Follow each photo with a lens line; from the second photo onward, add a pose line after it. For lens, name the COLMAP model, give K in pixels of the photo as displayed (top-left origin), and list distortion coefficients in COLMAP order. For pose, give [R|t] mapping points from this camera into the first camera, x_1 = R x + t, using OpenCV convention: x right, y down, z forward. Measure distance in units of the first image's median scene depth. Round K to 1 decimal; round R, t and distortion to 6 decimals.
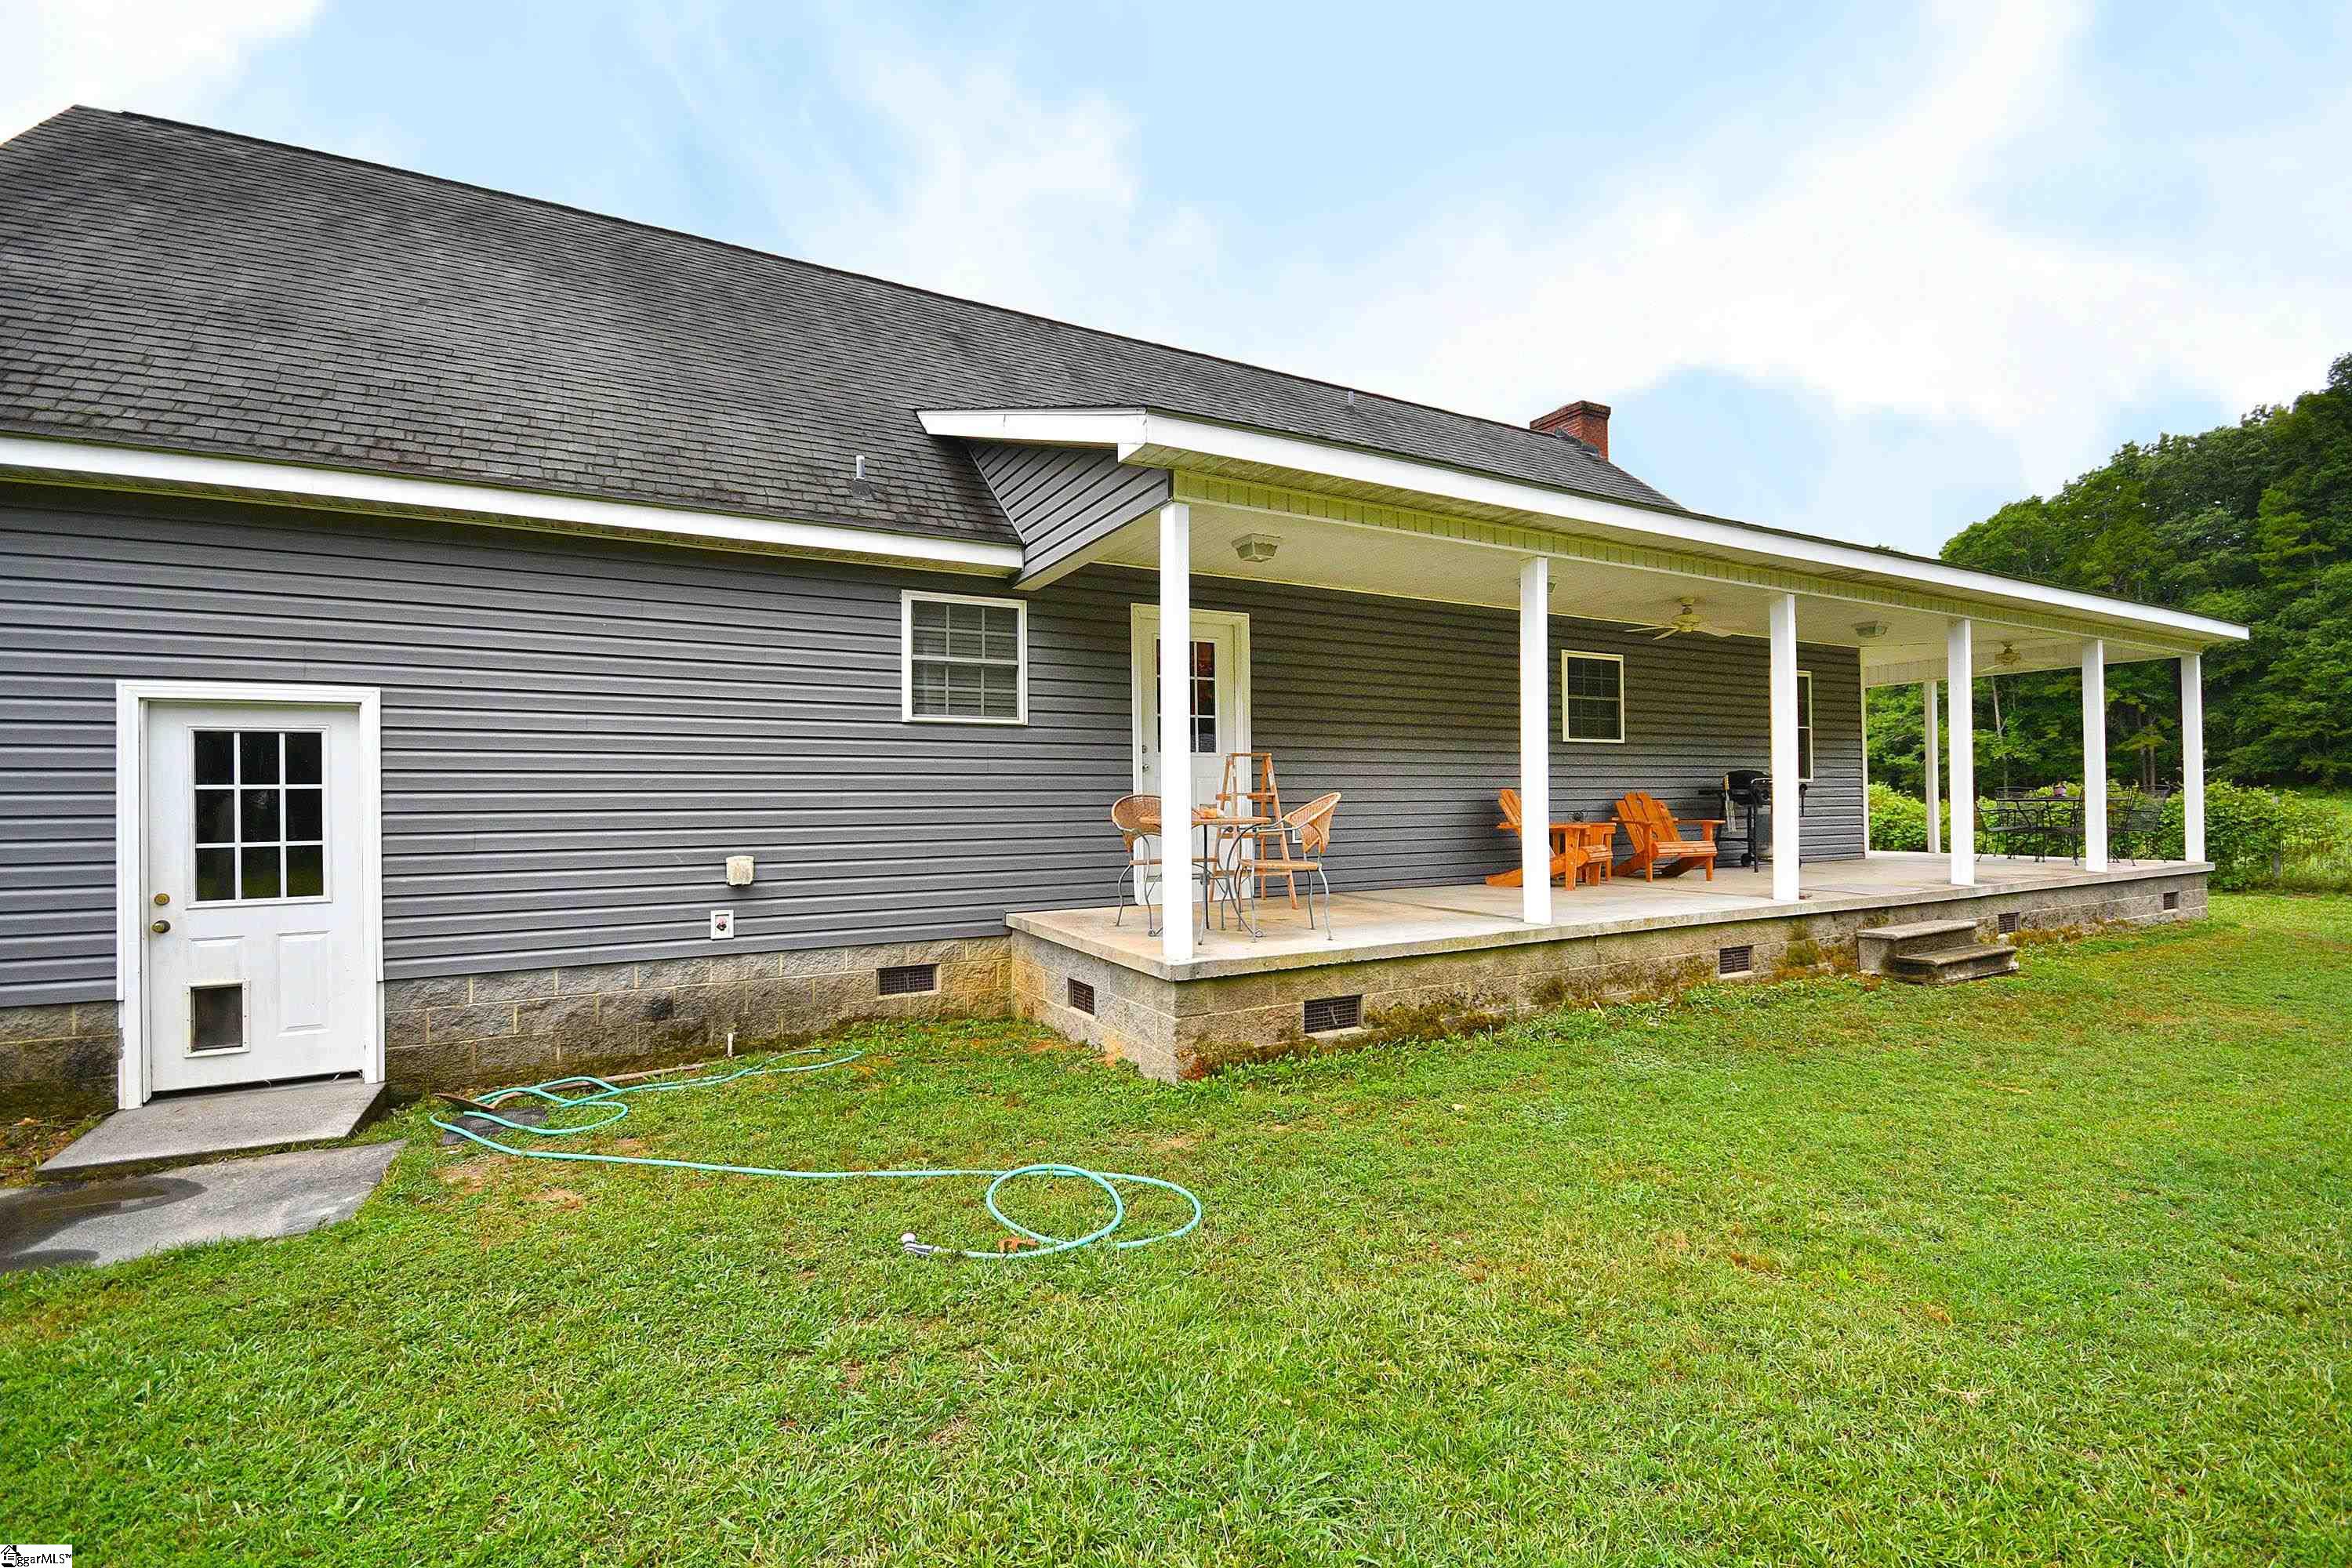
lens RADIAL K [[1070.8, 0, 1151.7], [0, 1070.8, 791.2], [0, 0, 1]] dist [0.010198, -0.009455]
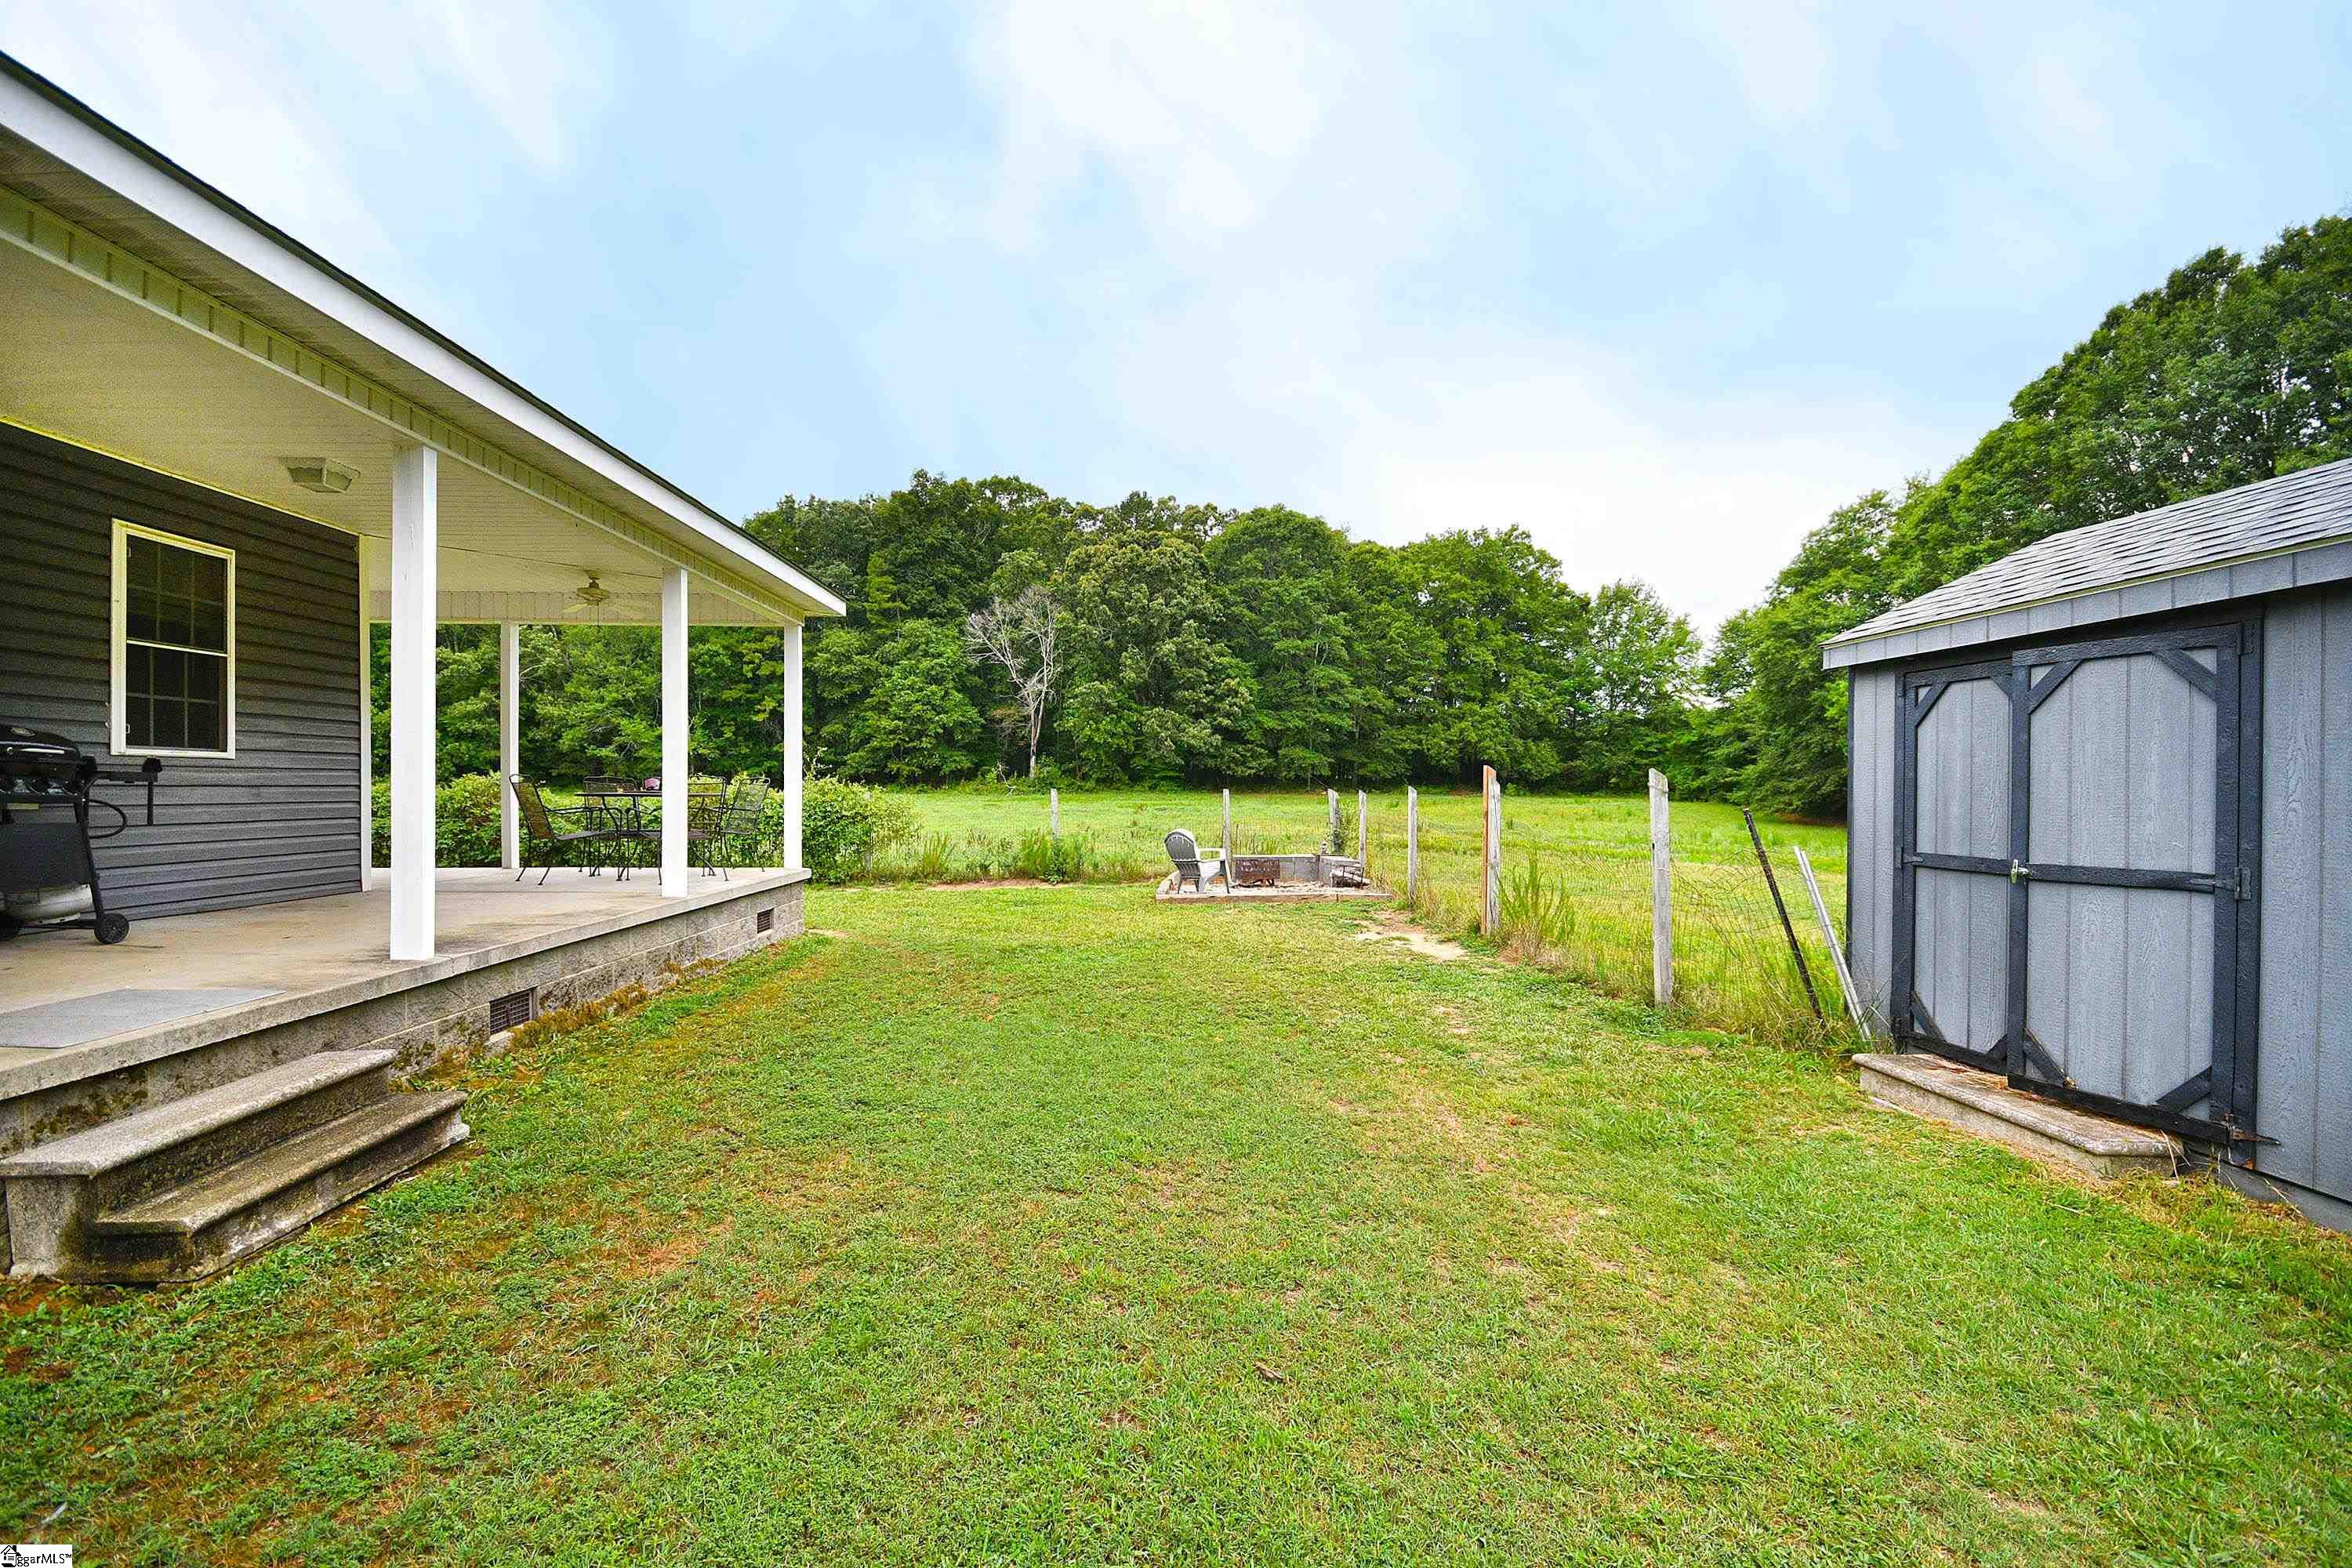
lens RADIAL K [[1070.8, 0, 1197.5], [0, 1070.8, 781.0], [0, 0, 1]] dist [0.010198, -0.009455]
pose [[0.450536, 0.018031, 0.892576, 0.365576], [-0.017826, 0.999778, -0.011199, 0.000336], [-0.892580, -0.010866, 0.450758, 0.339712]]
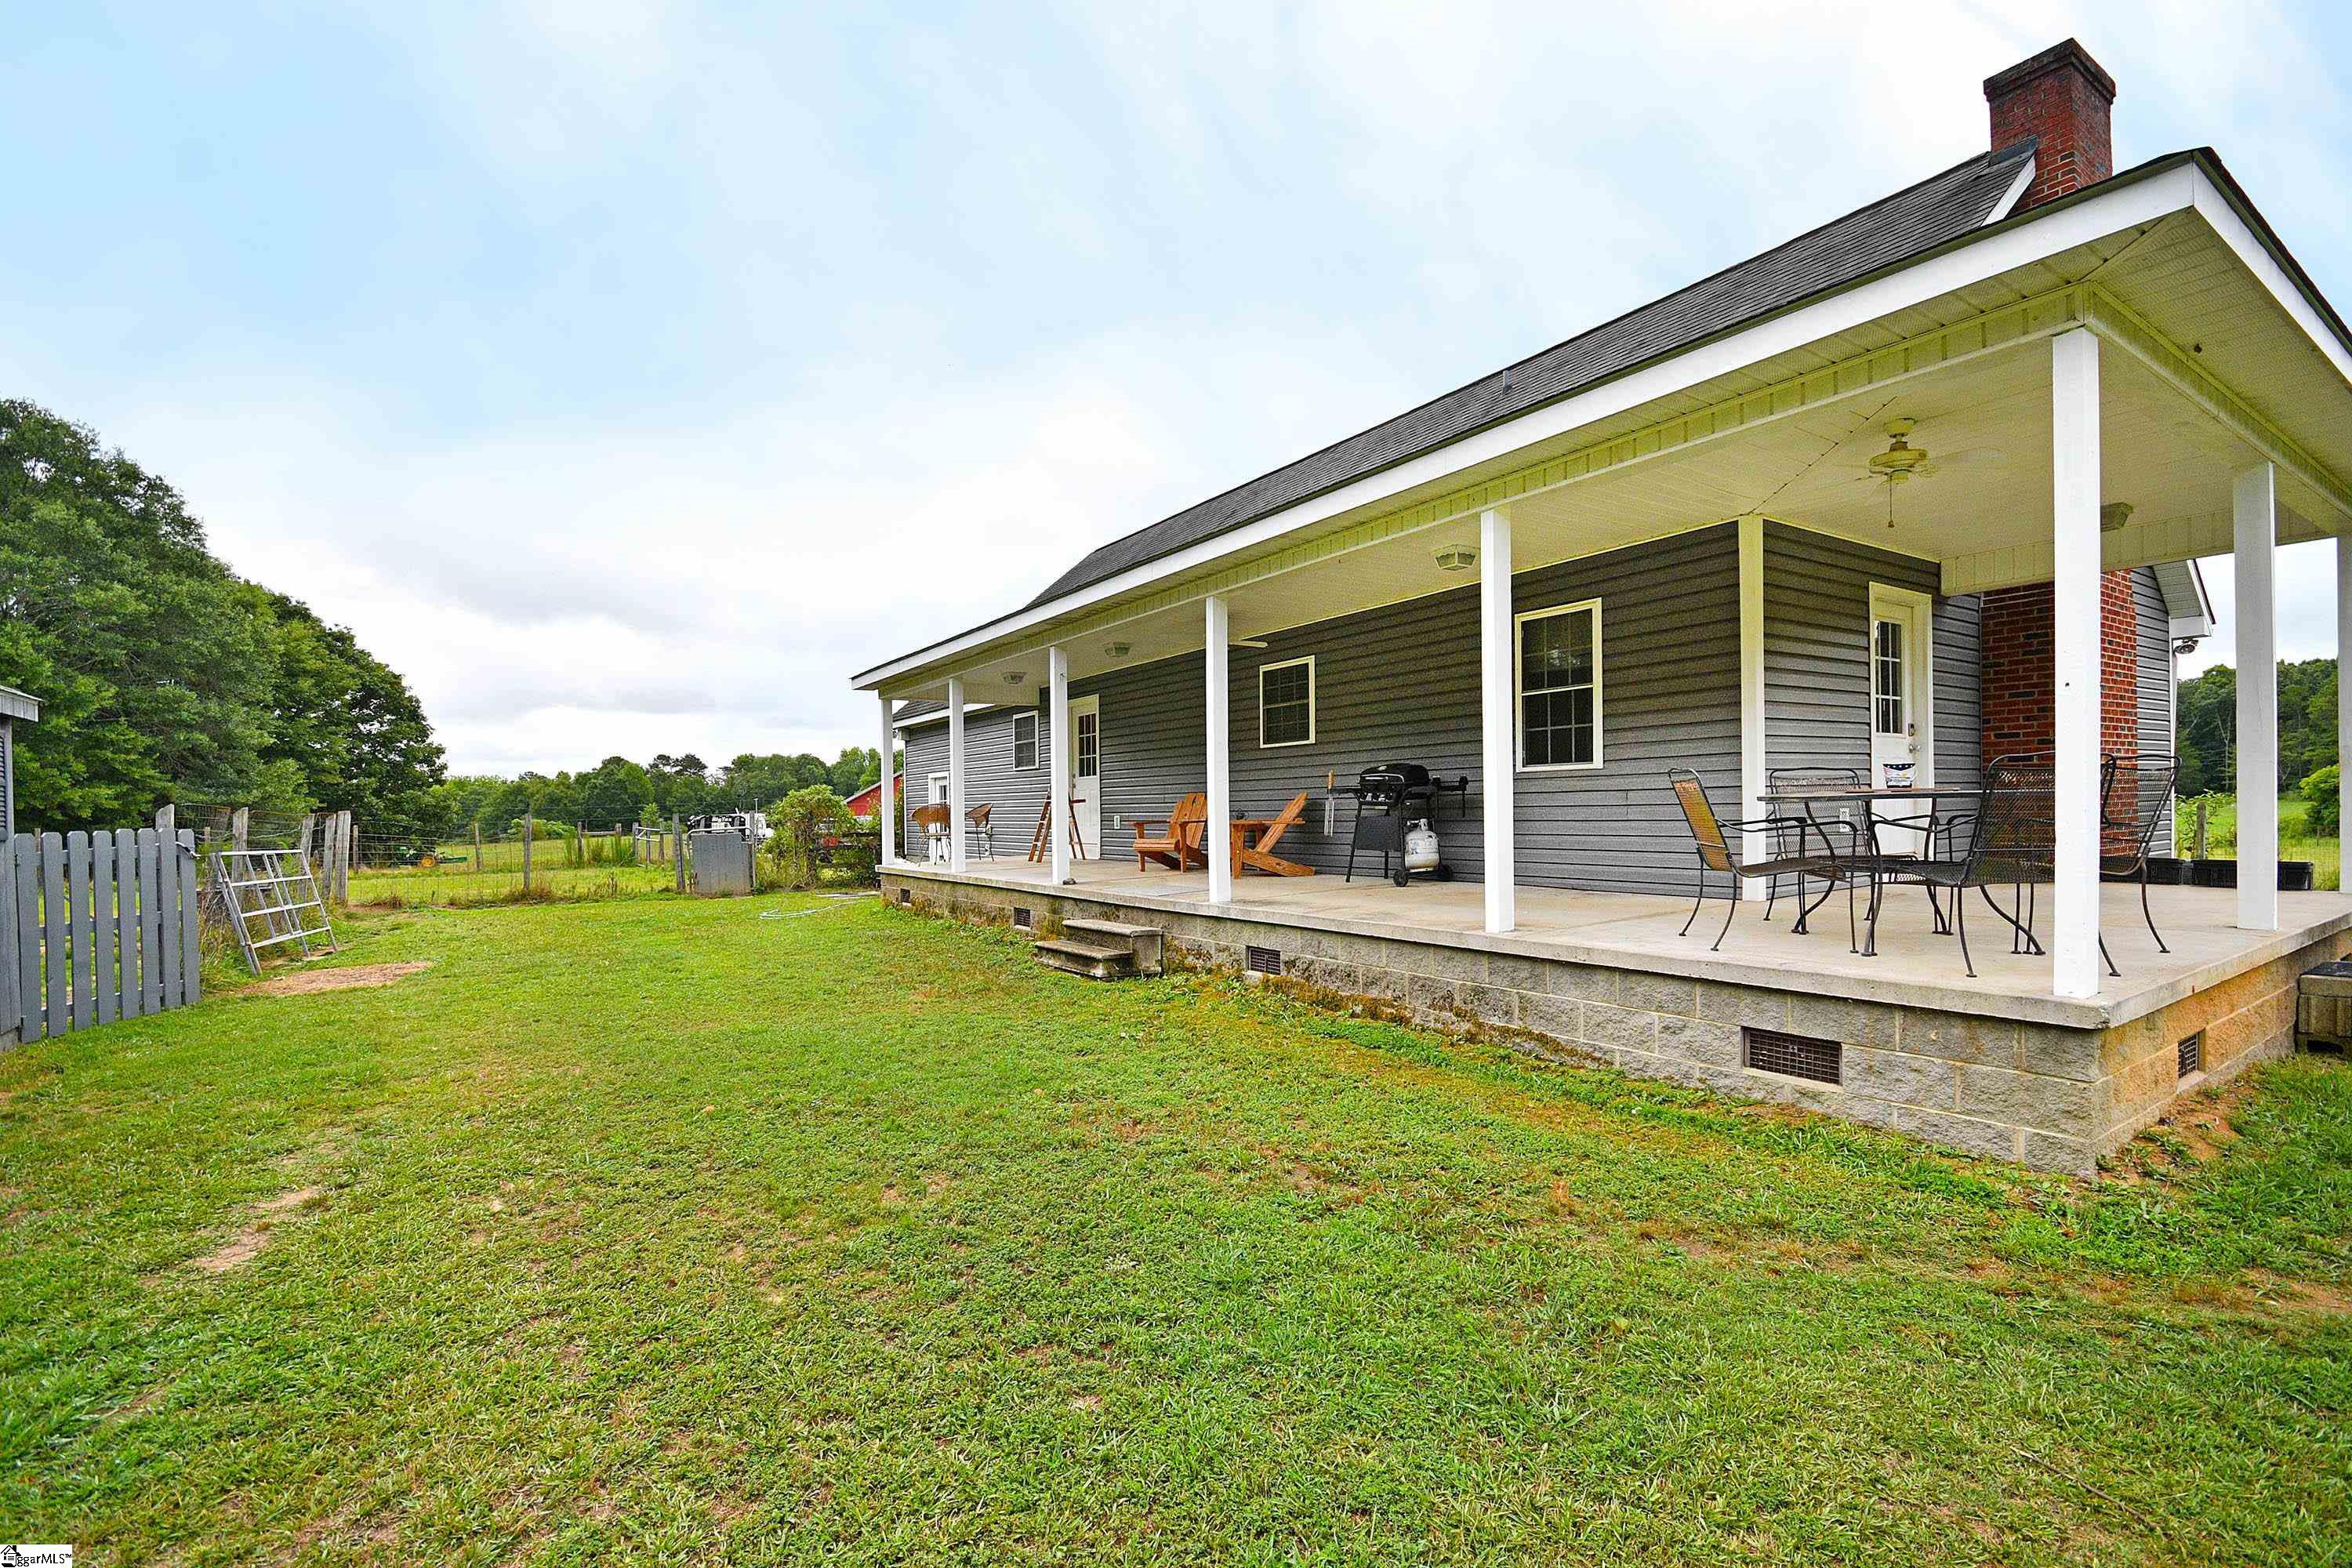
lens RADIAL K [[1070.8, 0, 1201.7], [0, 1070.8, 792.9], [0, 0, 1]] dist [0.010198, -0.009455]
pose [[0.072766, -0.000838, -0.997349, 1.286491], [0.034217, 0.999413, 0.001657, -0.002888], [0.996762, -0.034247, 0.072752, 0.732067]]
